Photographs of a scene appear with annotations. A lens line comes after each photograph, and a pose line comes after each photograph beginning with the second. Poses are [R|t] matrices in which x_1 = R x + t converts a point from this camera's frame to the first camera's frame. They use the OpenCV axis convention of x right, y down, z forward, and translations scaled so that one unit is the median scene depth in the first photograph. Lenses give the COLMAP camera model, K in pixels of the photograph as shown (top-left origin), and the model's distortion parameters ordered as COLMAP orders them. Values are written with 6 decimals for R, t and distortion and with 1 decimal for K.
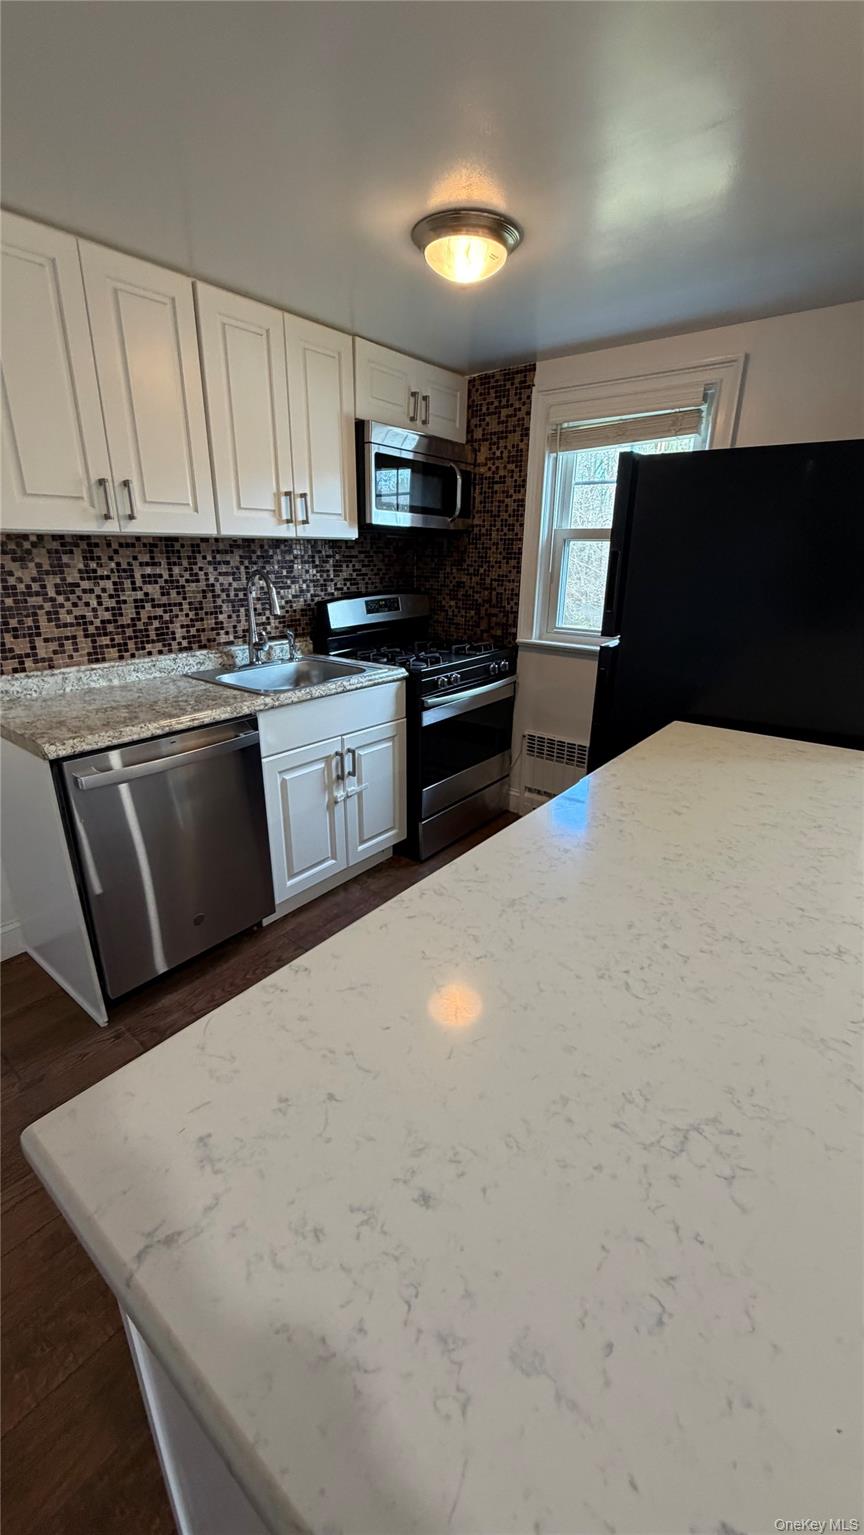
lens RADIAL K [[607.8, 0, 431.1], [0, 607.8, 761.6], [0, 0, 1]] dist [0.001468, -0.000434]
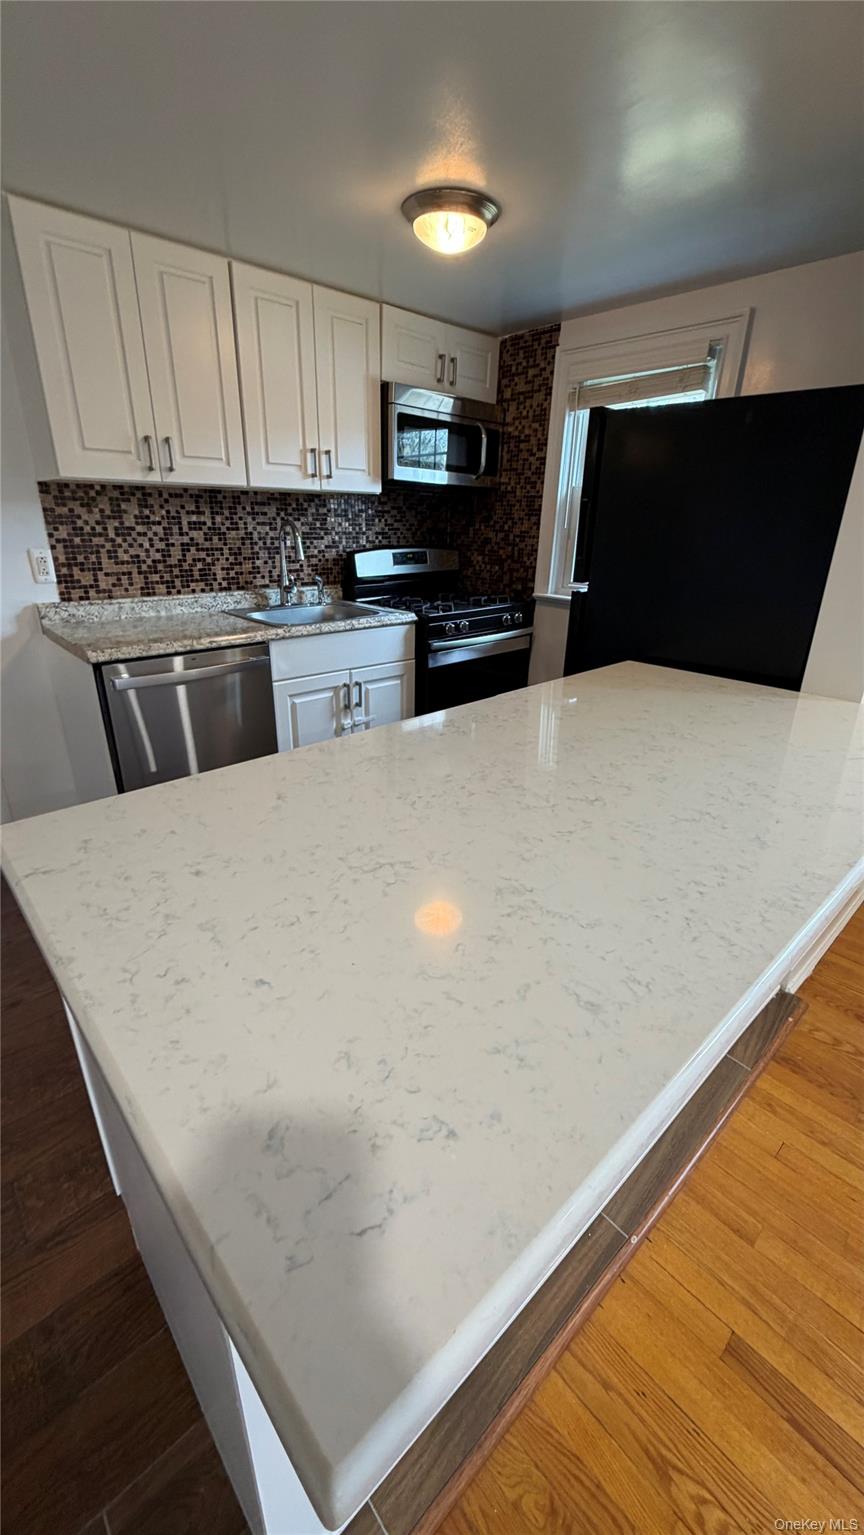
lens RADIAL K [[607.8, 0, 431.8], [0, 607.8, 760.2], [0, 0, 1]] dist [0.001468, -0.000434]
pose [[0.988974, 0.065240, -0.132941, 0.168895], [-0.059396, 0.997105, 0.047463, 0.064303], [0.135653, -0.039043, 0.989987, -0.106508]]
